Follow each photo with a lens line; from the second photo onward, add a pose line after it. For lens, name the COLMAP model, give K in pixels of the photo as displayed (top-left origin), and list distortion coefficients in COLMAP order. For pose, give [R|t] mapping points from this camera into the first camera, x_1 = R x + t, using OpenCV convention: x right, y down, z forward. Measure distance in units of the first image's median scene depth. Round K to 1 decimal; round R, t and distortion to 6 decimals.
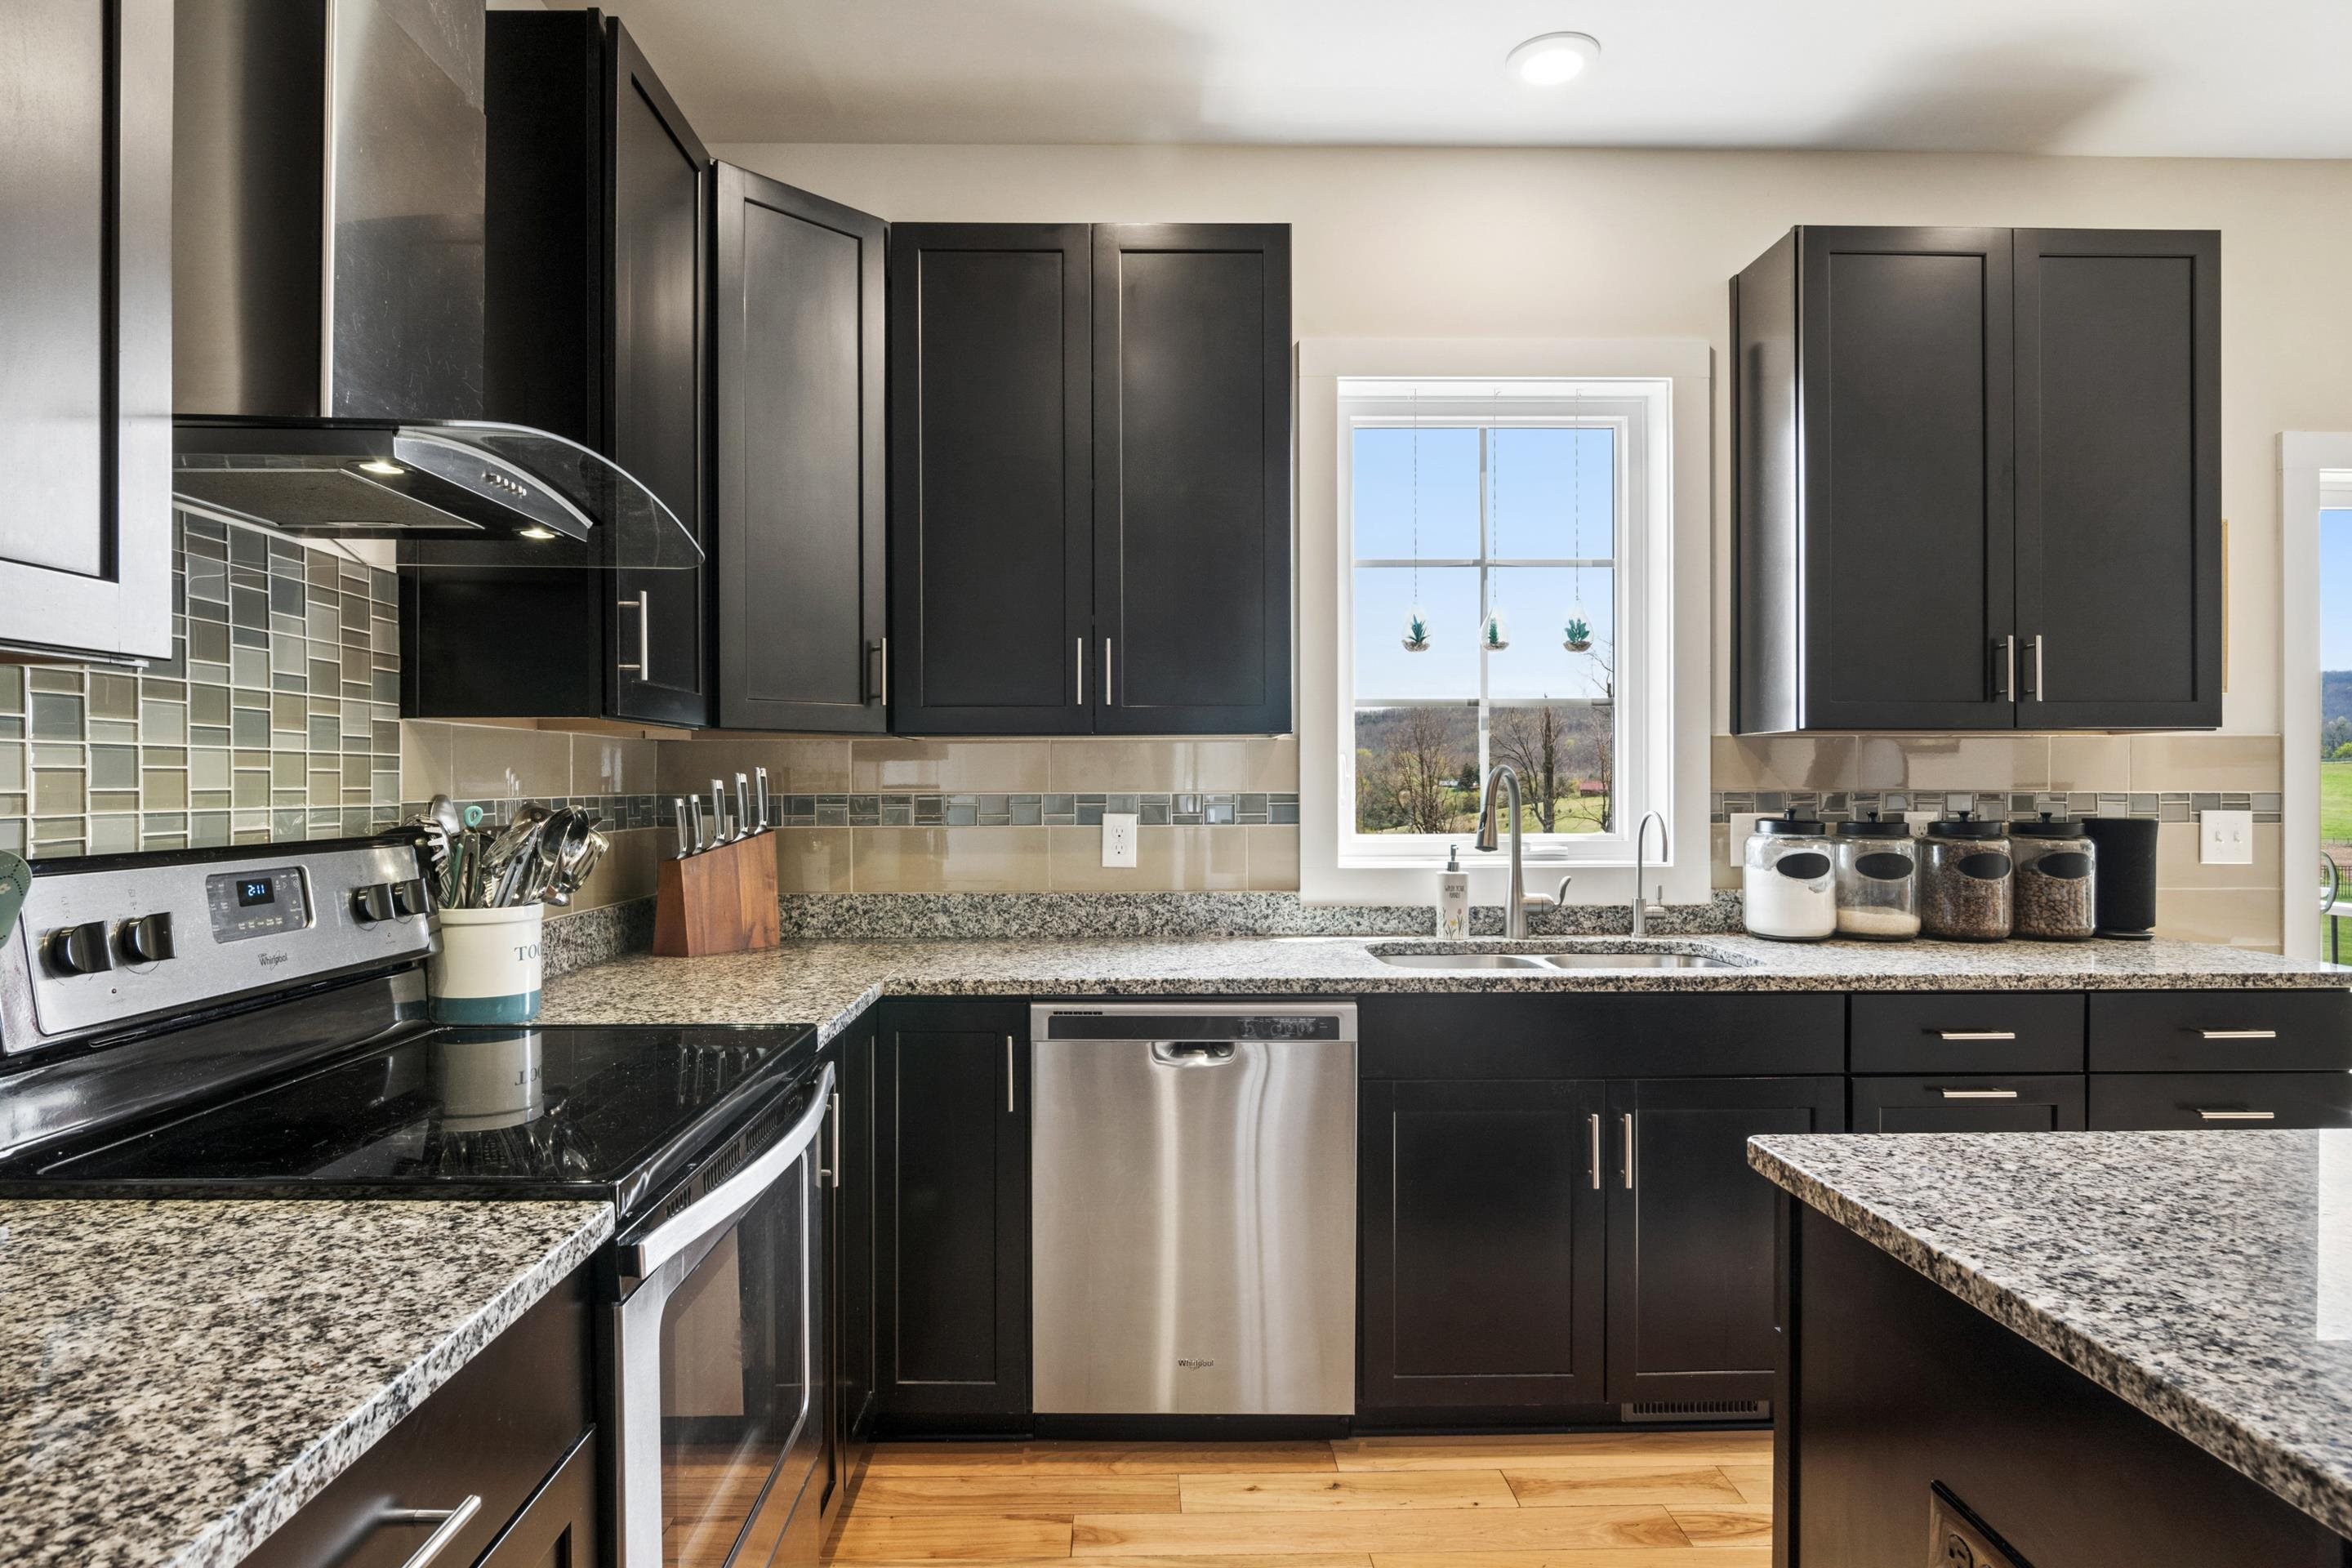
lens RADIAL K [[1316.2, 0, 1157.2], [0, 1316.2, 784.8], [0, 0, 1]] dist [-0.007600, -0.003146]
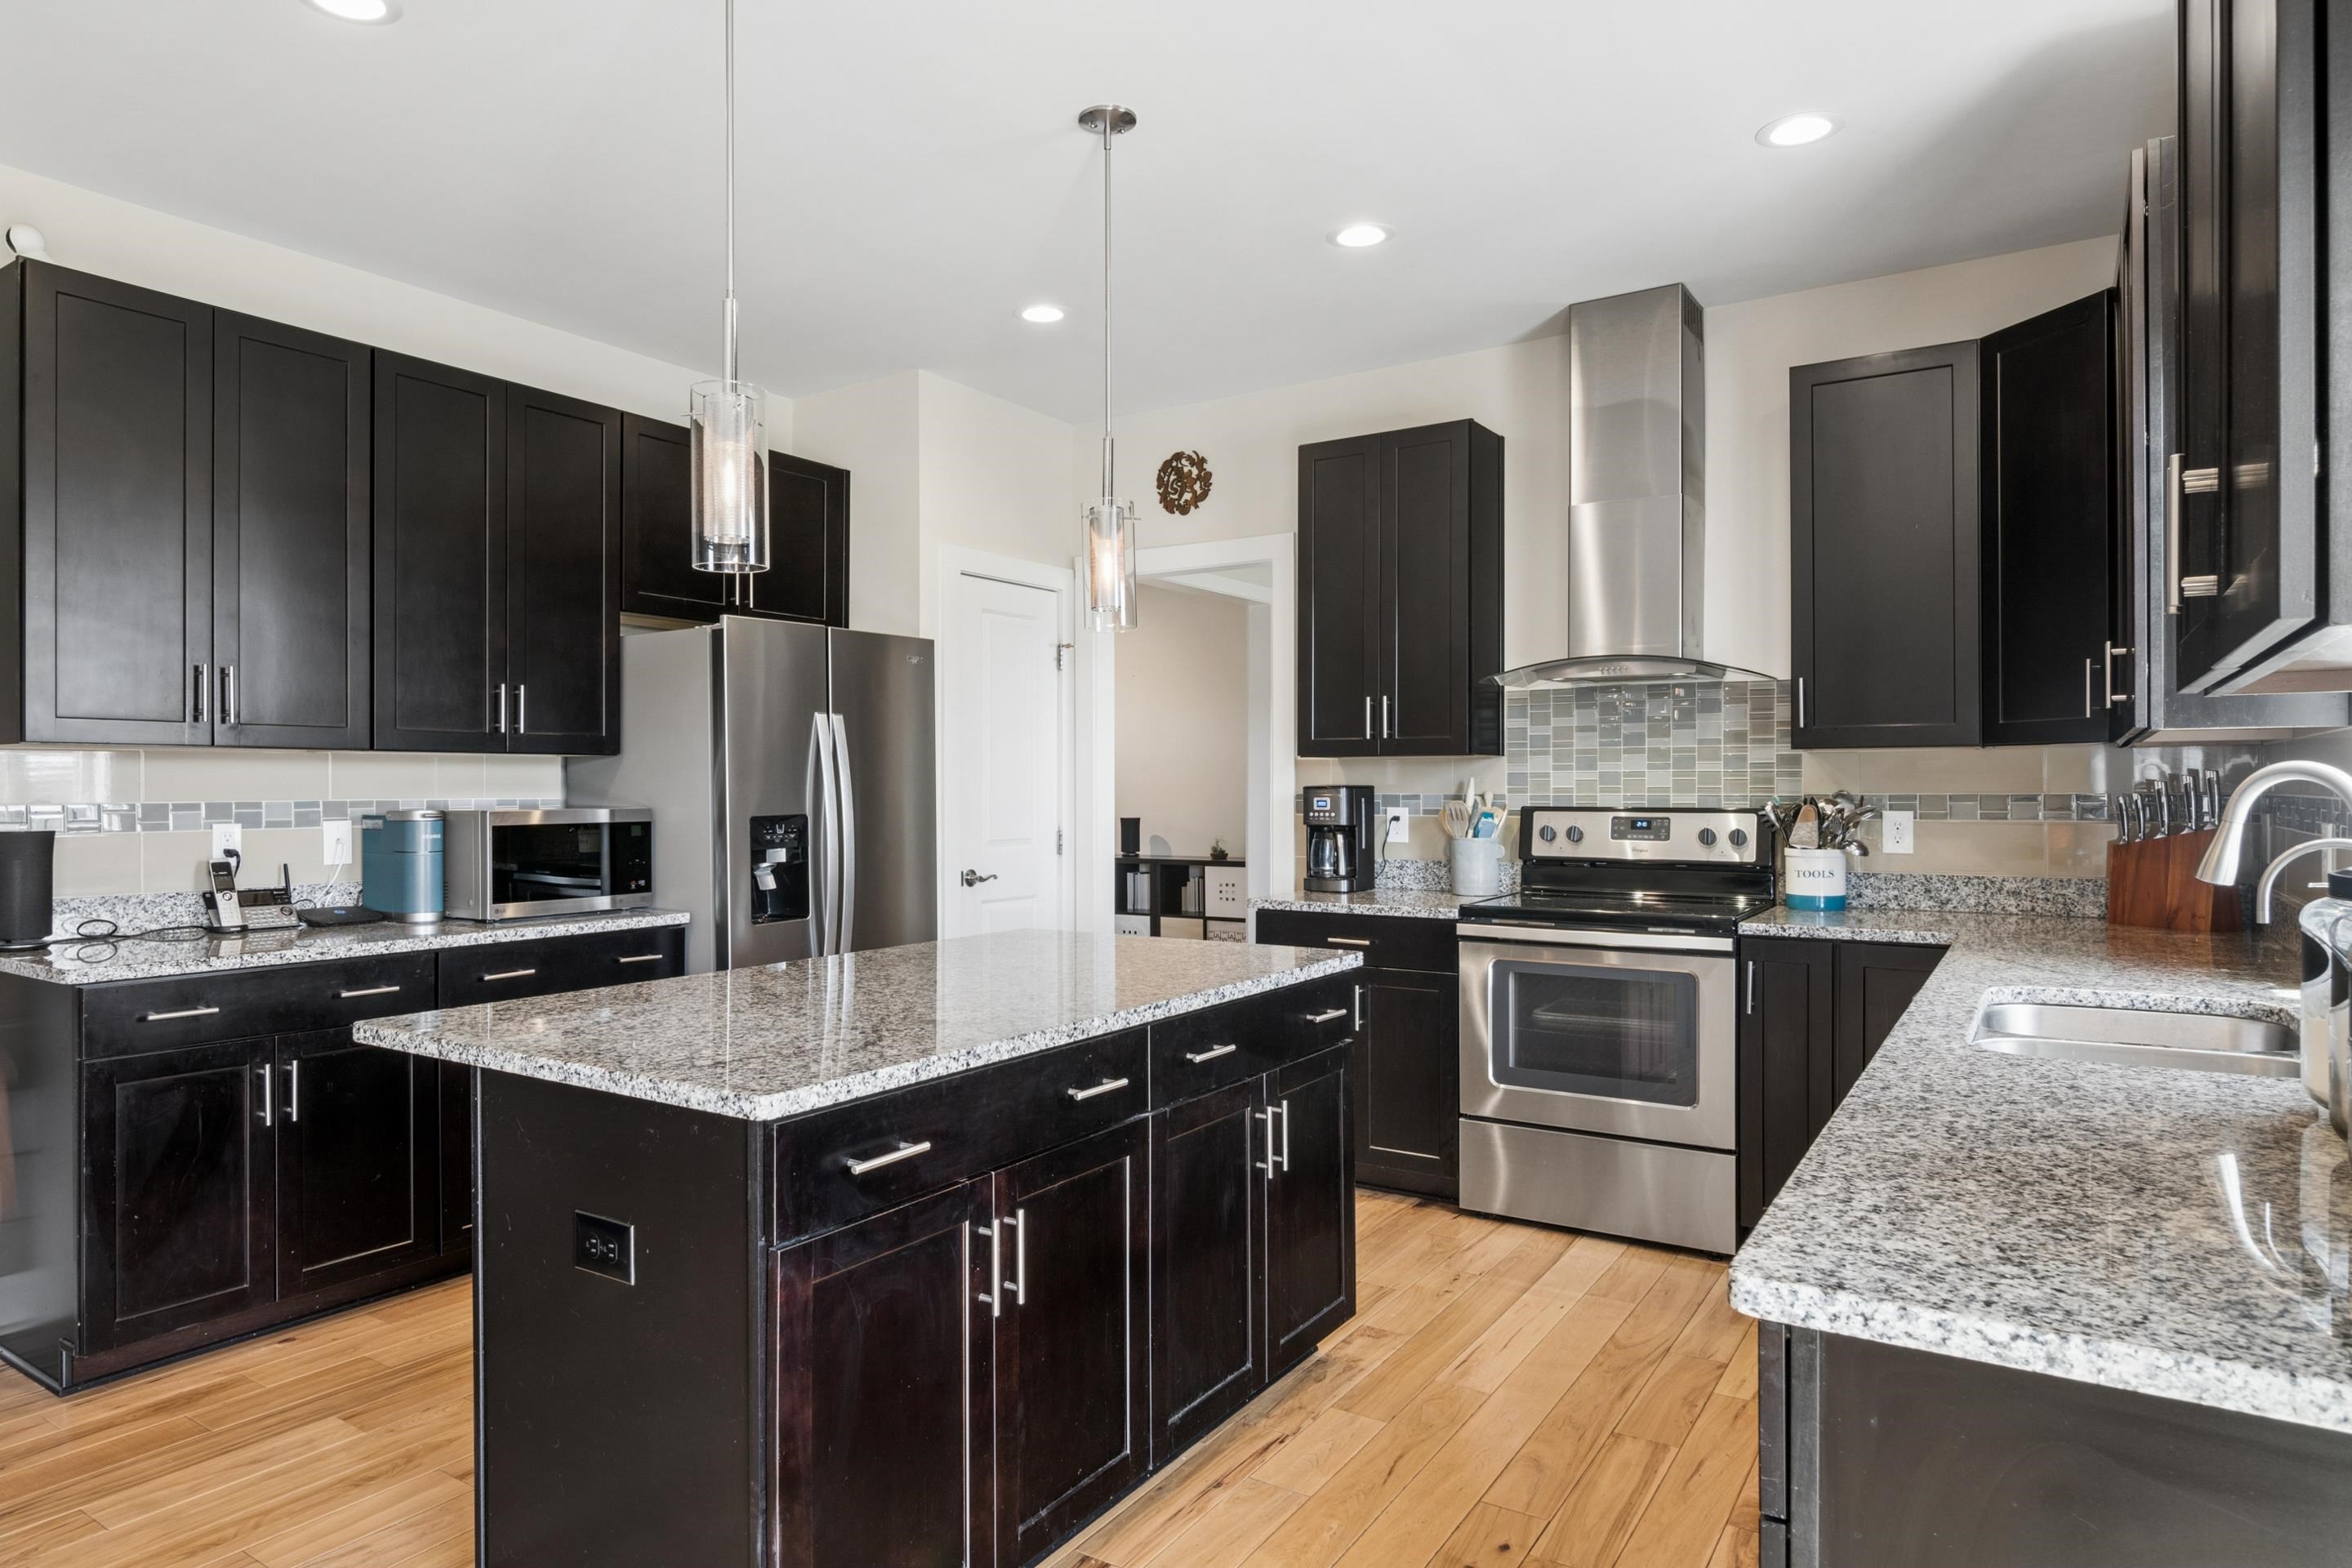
lens RADIAL K [[1389.4, 0, 1169.5], [0, 1389.4, 793.8], [0, 0, 1]] dist [-0.004992, -0.000960]
pose [[-0.552725, 0.010671, -0.833295, 1.161777], [0.003435, 0.999939, 0.010527, -0.008382], [0.833357, 0.002956, -0.552728, 0.928728]]
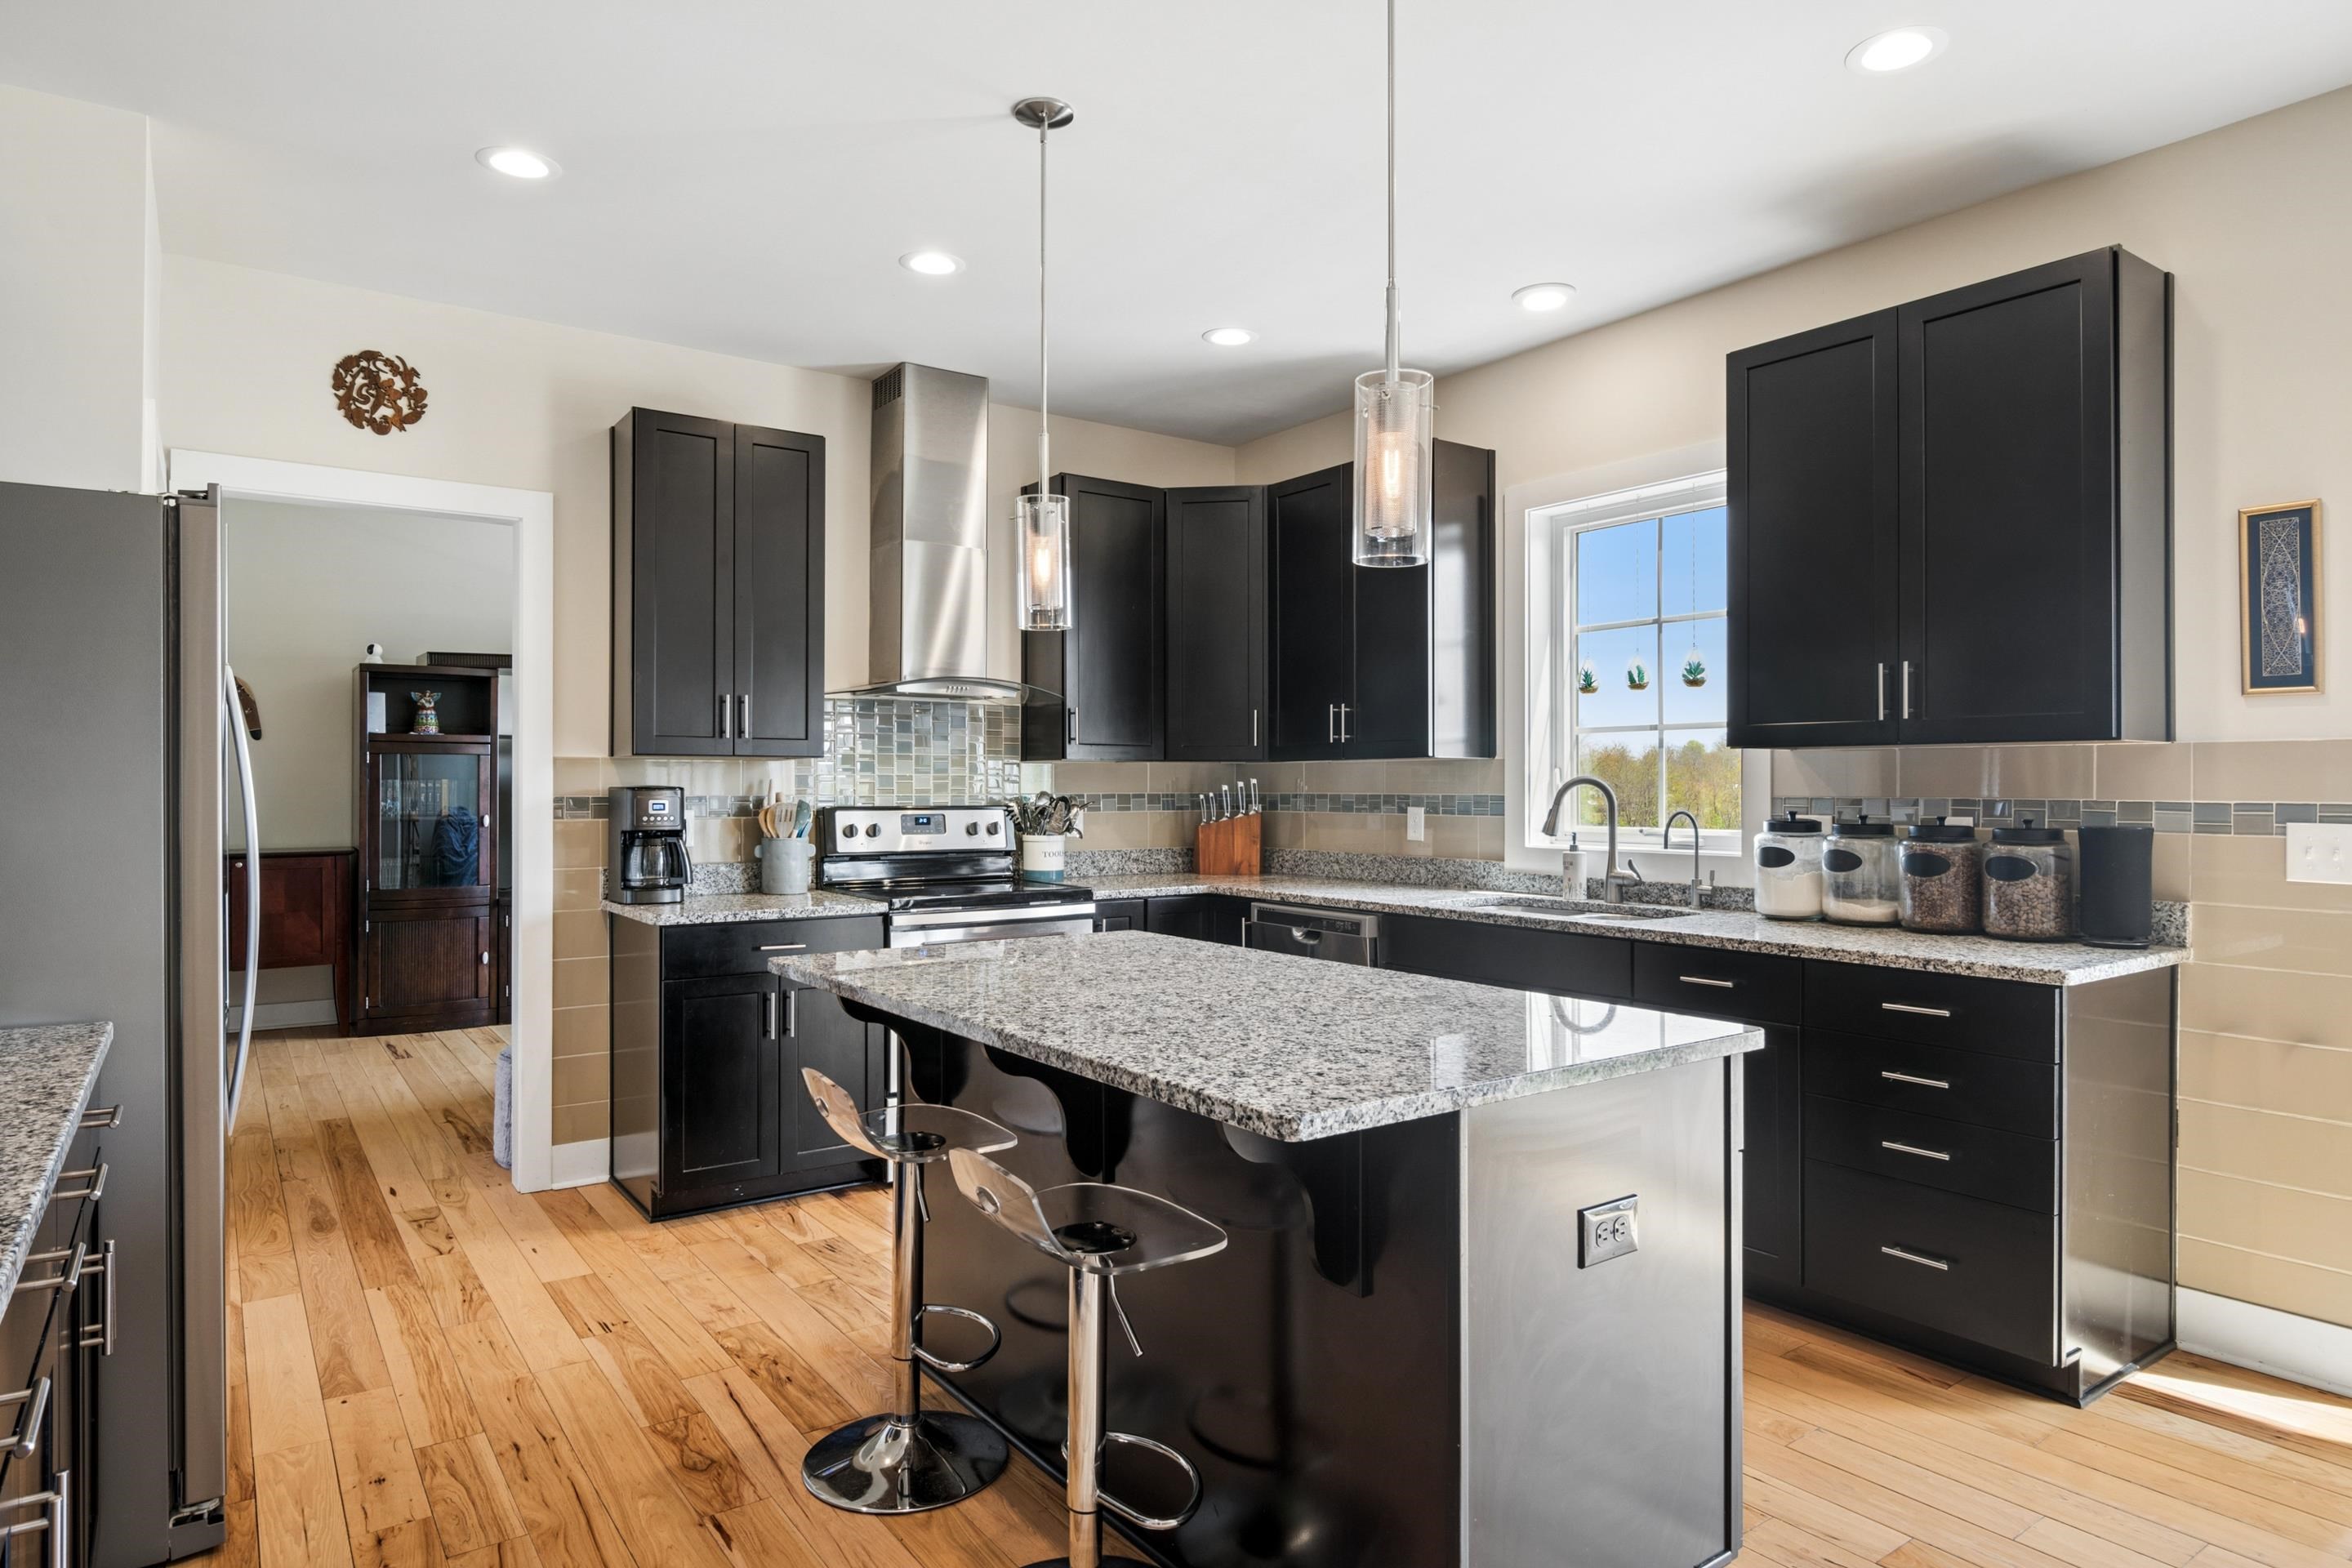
lens RADIAL K [[1316.2, 0, 1155.7], [0, 1316.2, 774.1], [0, 0, 1]] dist [-0.007600, -0.003146]
pose [[0.568793, -0.004435, -0.822469, 1.163340], [-0.004009, 0.999959, -0.008164, -0.003633], [0.822471, 0.007941, 0.568752, -0.173020]]
